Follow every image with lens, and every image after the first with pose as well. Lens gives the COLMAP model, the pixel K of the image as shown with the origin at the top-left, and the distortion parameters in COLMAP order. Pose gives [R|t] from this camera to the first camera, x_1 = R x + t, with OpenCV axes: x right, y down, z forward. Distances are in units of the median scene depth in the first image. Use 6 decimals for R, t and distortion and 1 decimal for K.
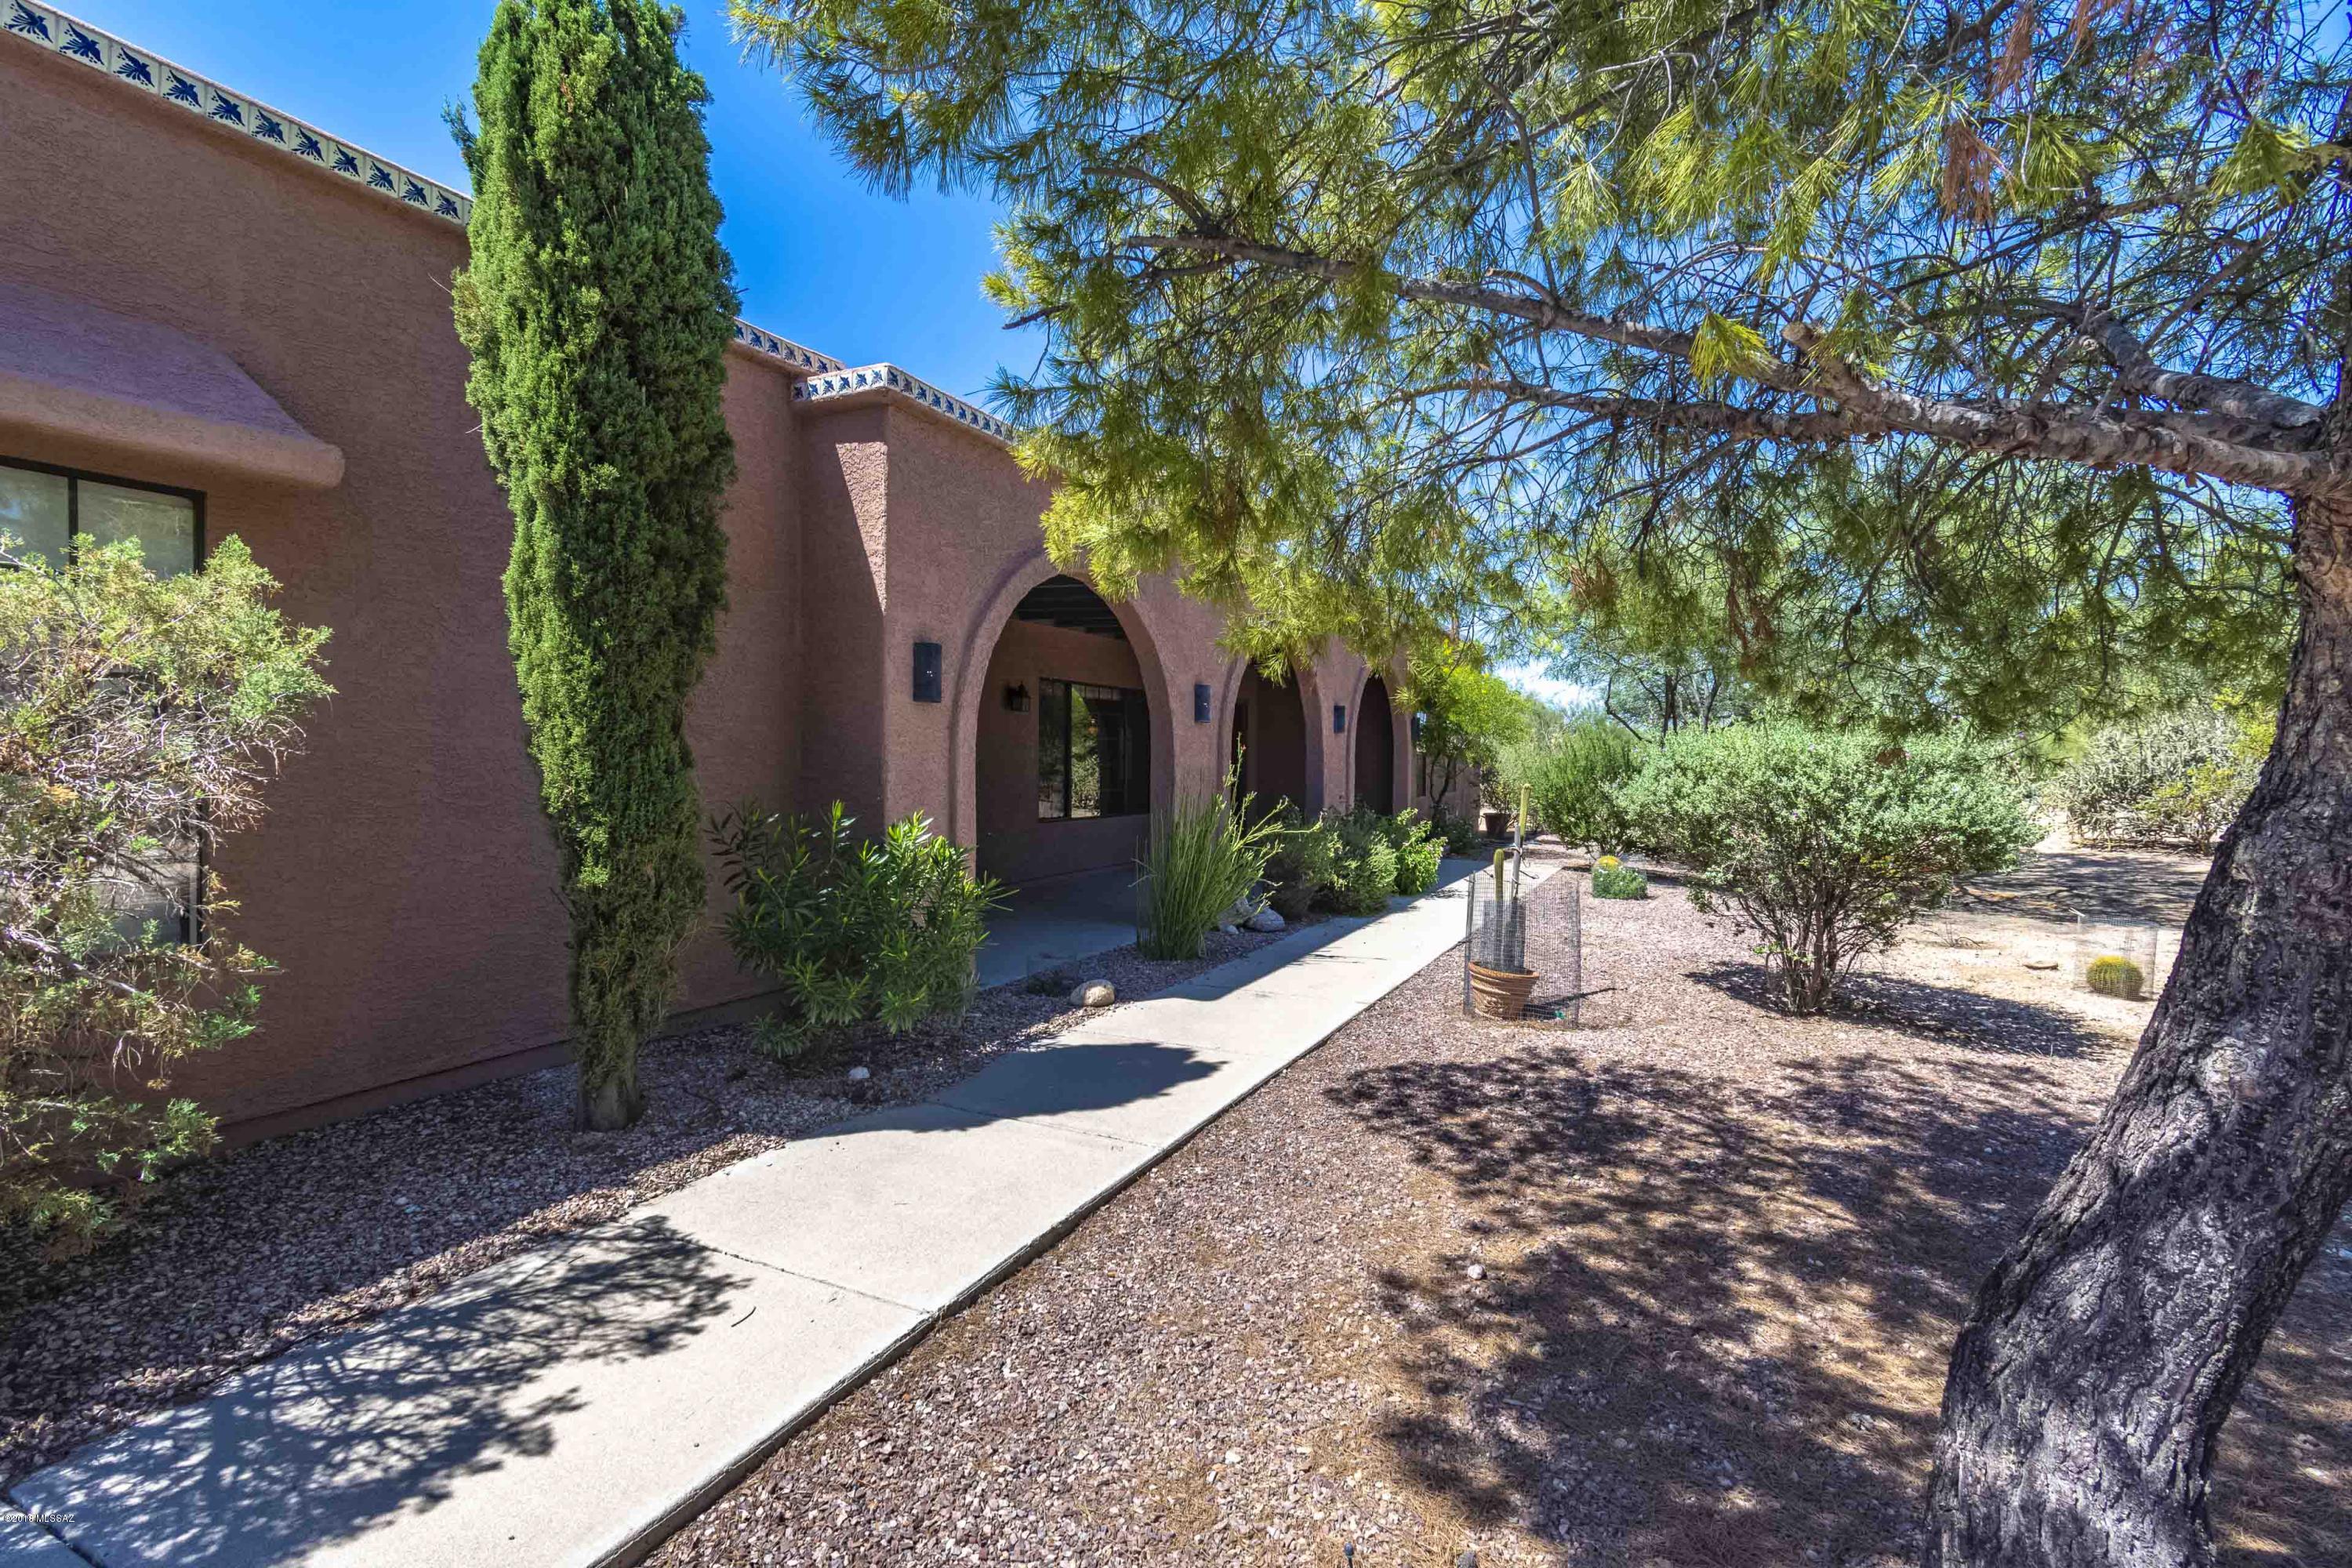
lens RADIAL K [[1031.2, 0, 1173.5], [0, 1031.2, 787.5], [0, 0, 1]] dist [0.003888, 0.000100]
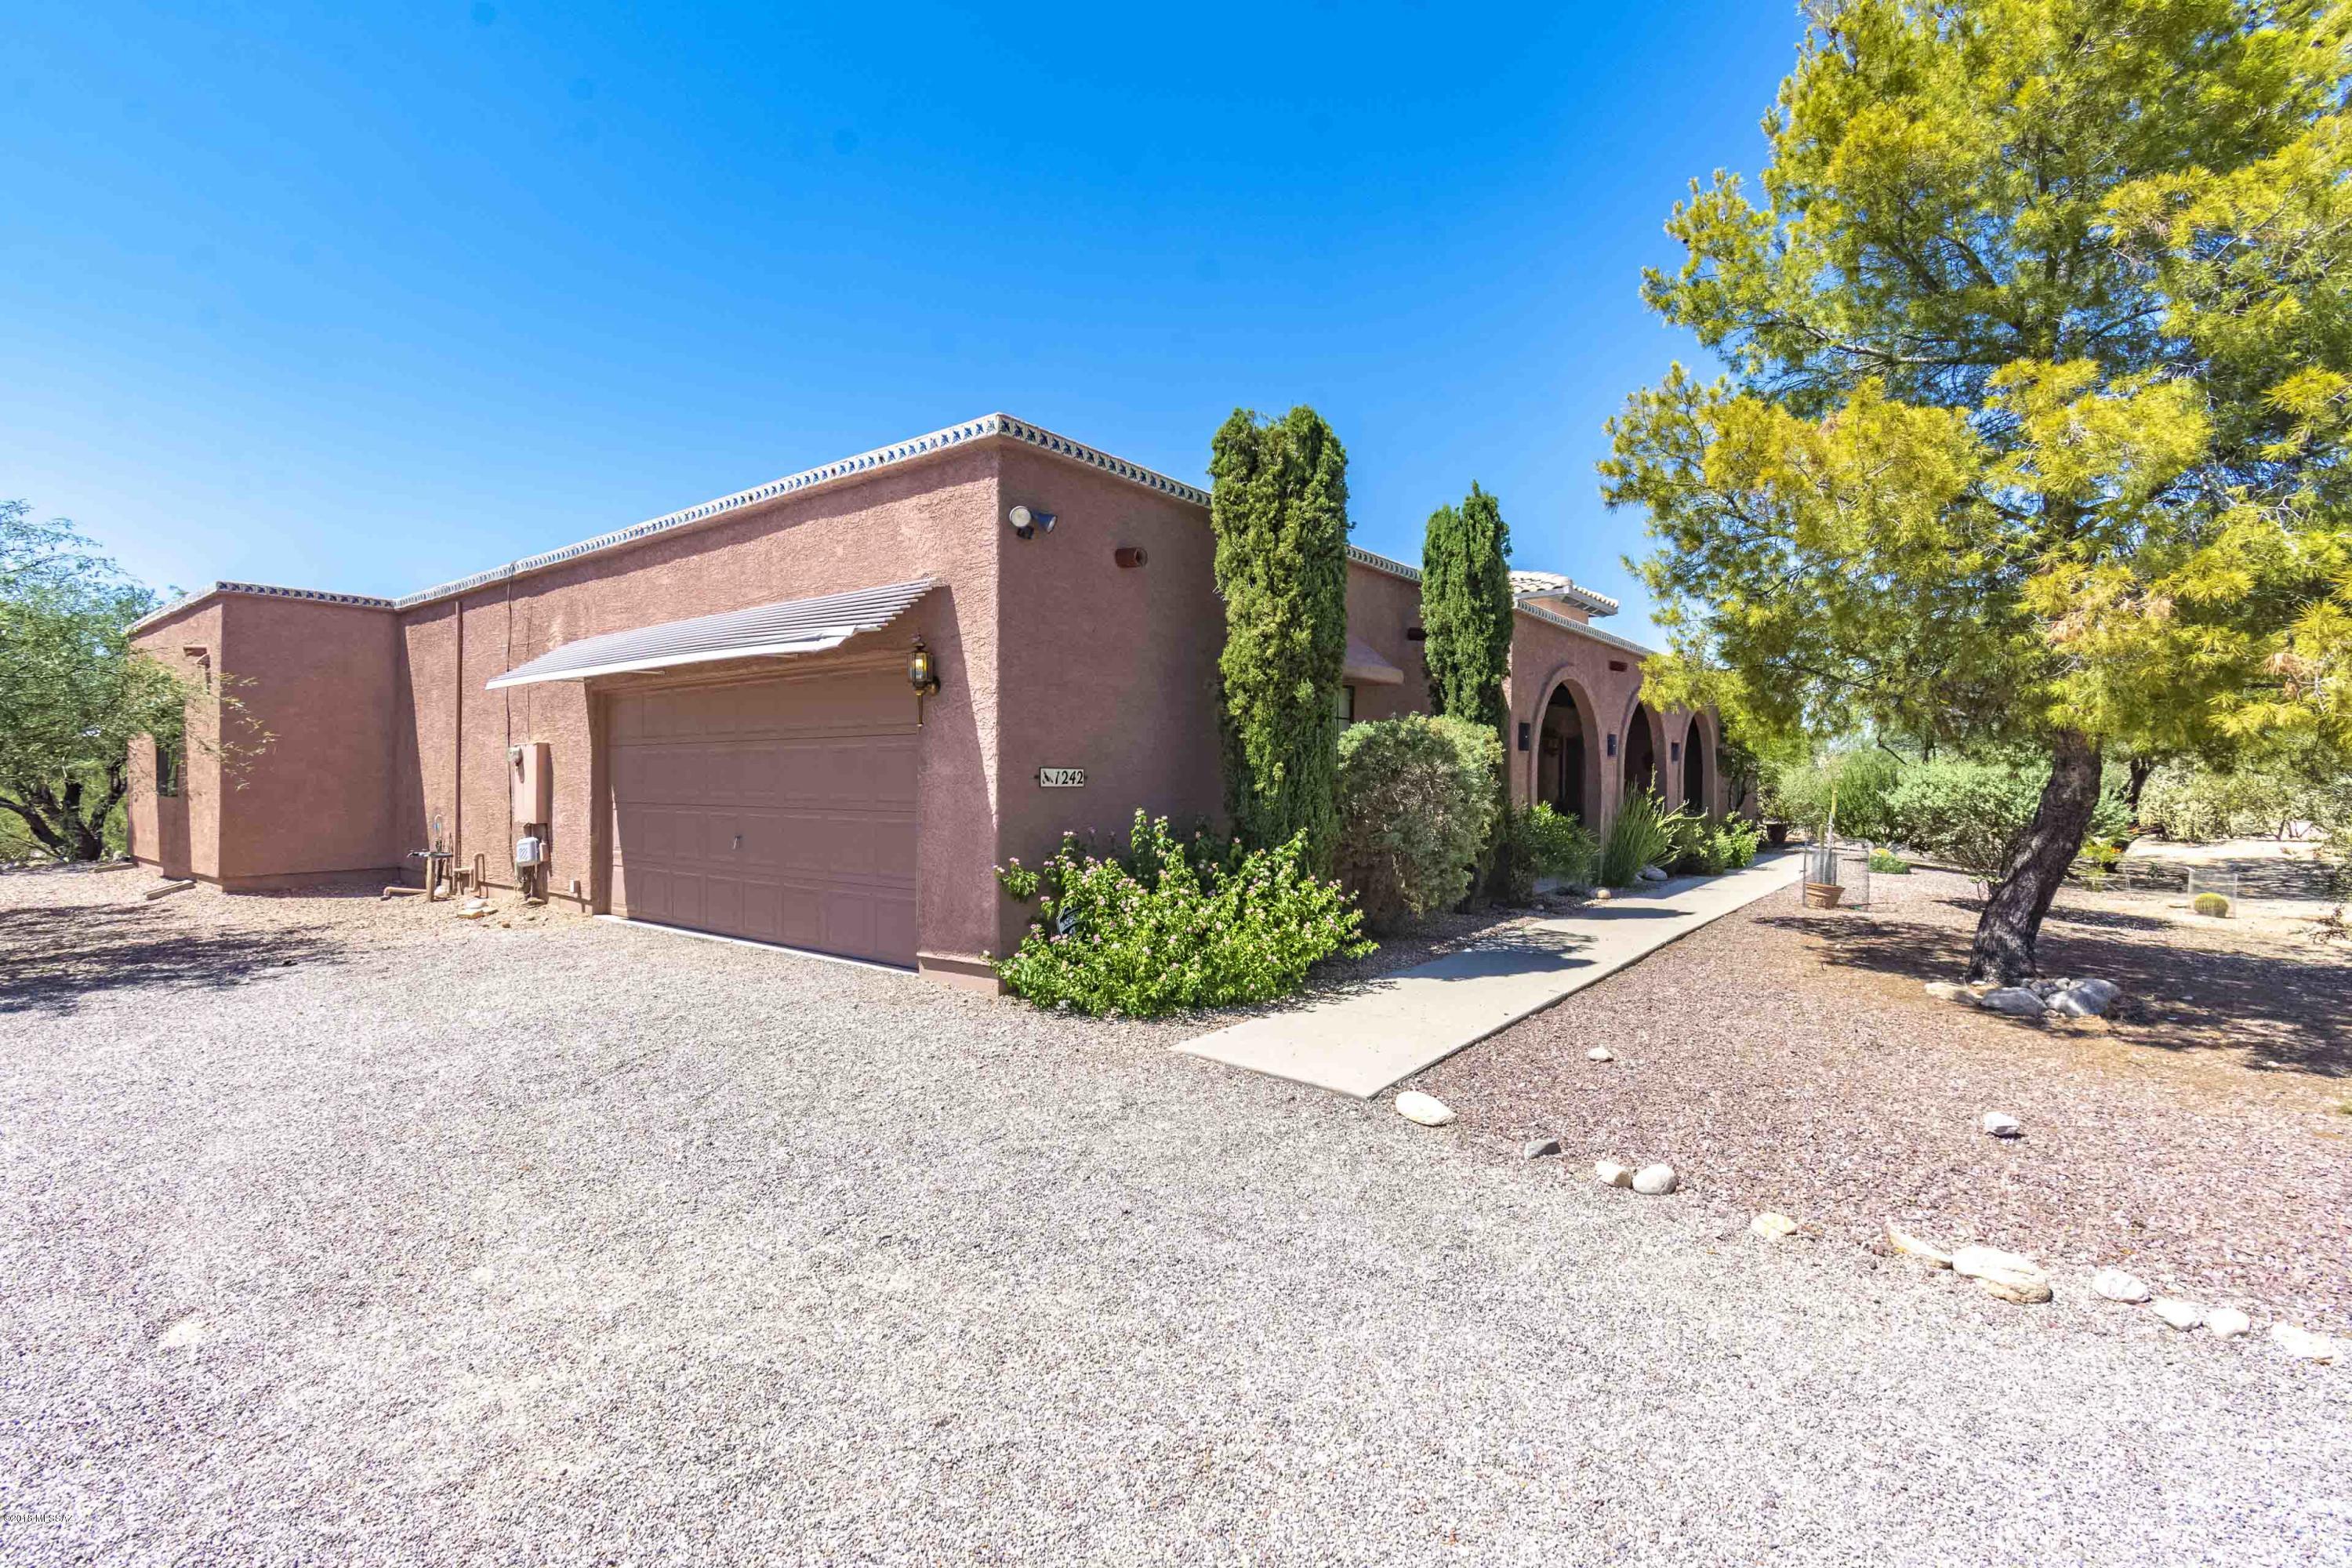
lens RADIAL K [[1031.2, 0, 1178.3], [0, 1031.2, 773.9], [0, 0, 1]] dist [0.003888, 0.000100]
pose [[0.981182, 0.002324, -0.193071, -0.487637], [-0.008832, 0.999421, -0.032855, 0.039297], [0.192883, 0.033942, 0.980635, -1.125079]]
